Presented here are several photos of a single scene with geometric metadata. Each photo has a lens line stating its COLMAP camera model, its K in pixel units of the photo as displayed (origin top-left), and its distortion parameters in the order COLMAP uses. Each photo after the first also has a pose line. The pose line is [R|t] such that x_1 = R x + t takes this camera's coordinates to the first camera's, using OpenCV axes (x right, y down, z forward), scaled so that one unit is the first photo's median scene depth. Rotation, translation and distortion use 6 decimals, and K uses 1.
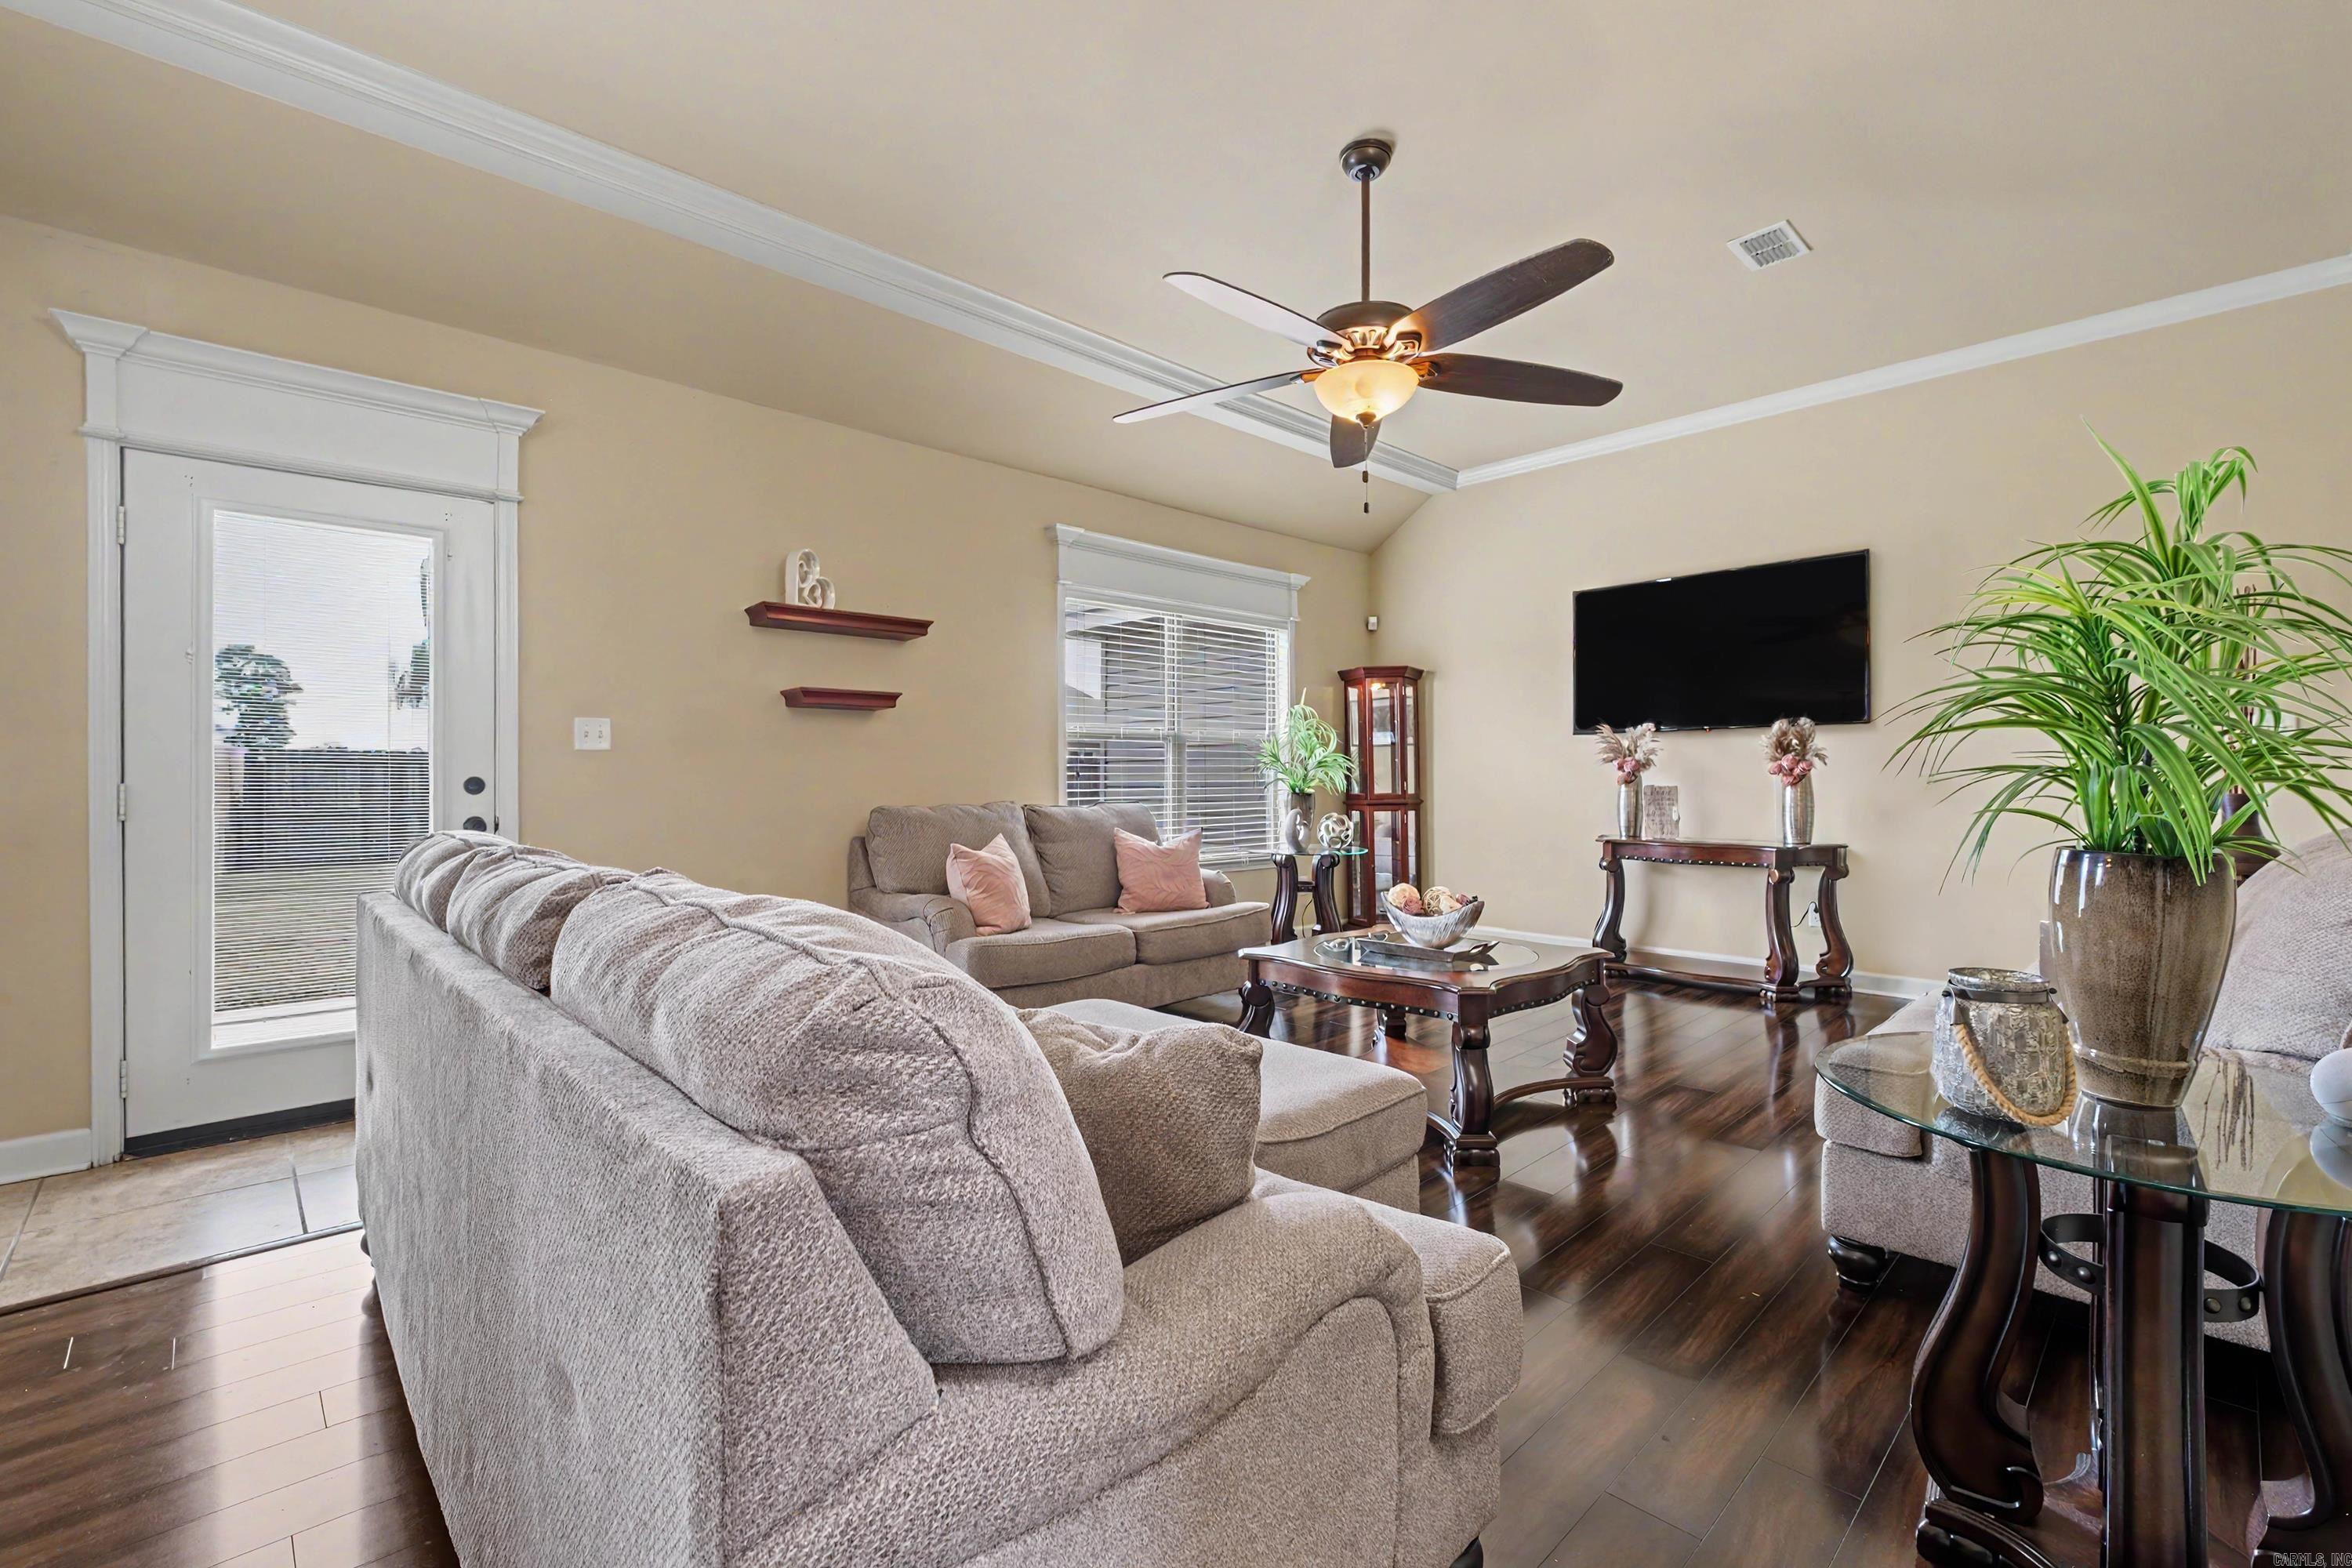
lens RADIAL K [[1034.5, 0, 1169.9], [0, 1034.5, 771.8], [0, 0, 1]] dist [-0.014032, 0.000148]
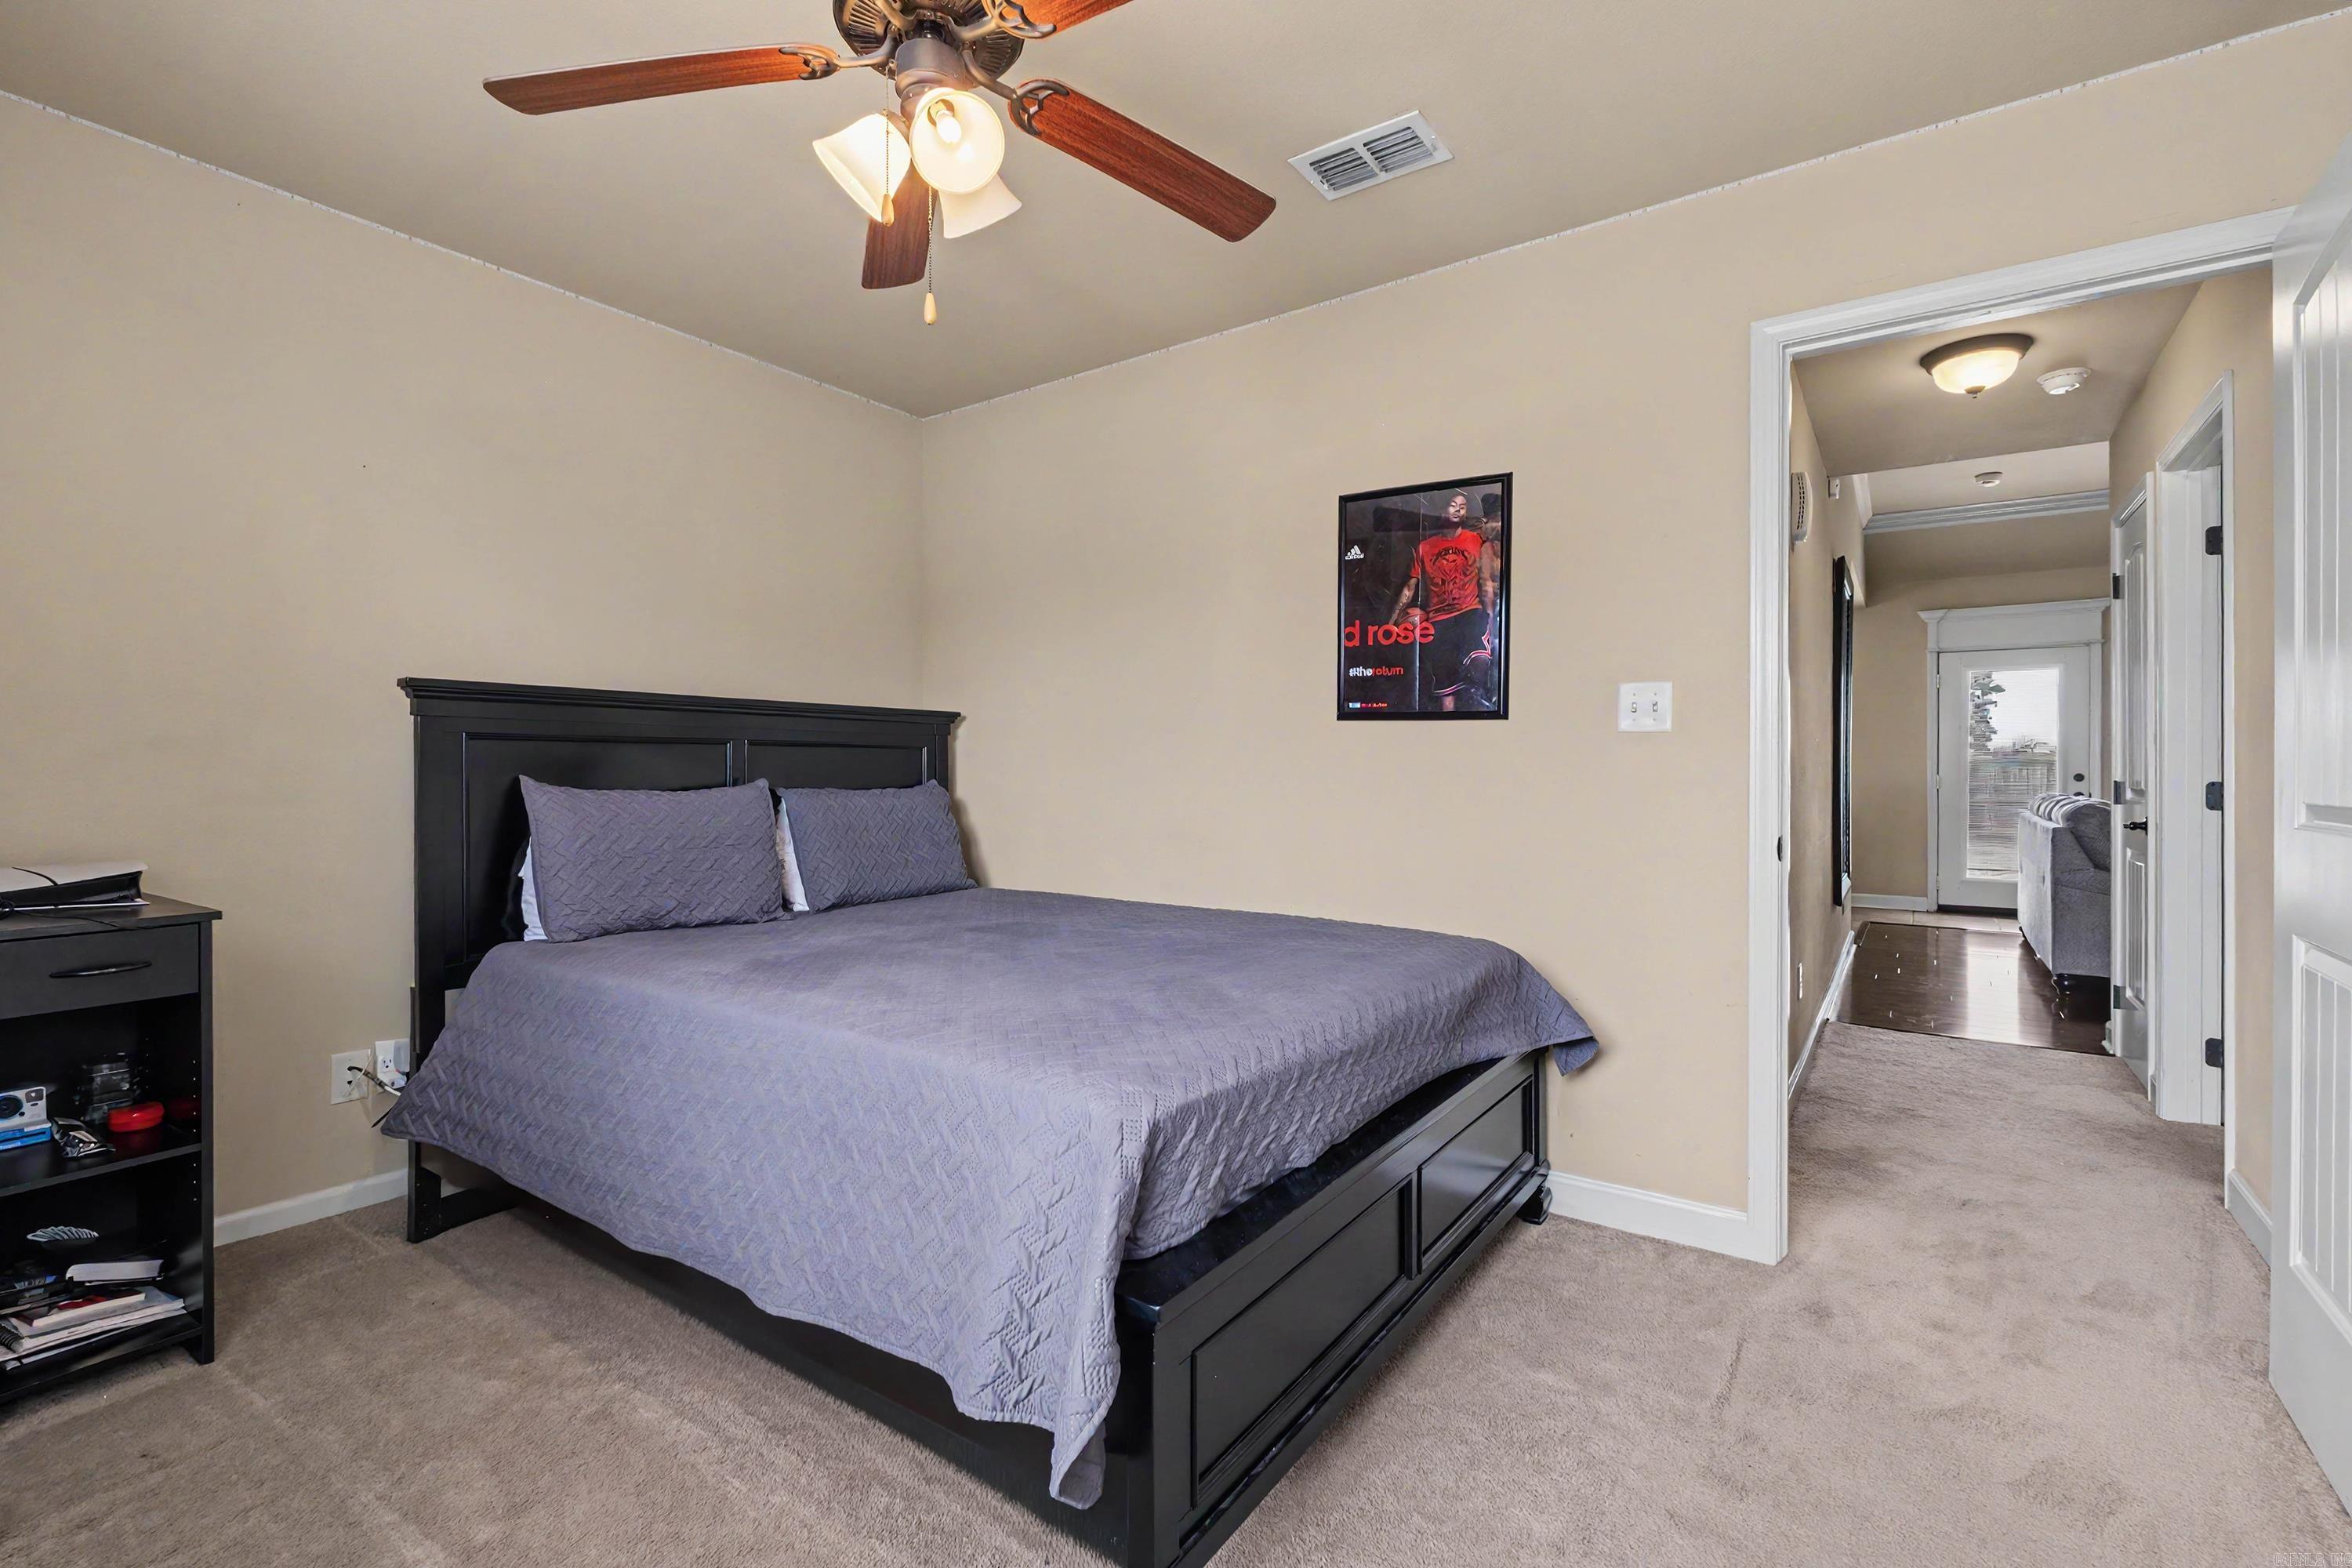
lens RADIAL K [[1034.5, 0, 1169.9], [0, 1034.5, 771.8], [0, 0, 1]] dist [-0.014032, 0.000148]
pose [[0.184715, 0.005213, -0.982778, 1.124015], [0.002166, 0.999981, 0.005712, -0.015797], [0.982790, -0.003184, 0.184700, -1.326544]]
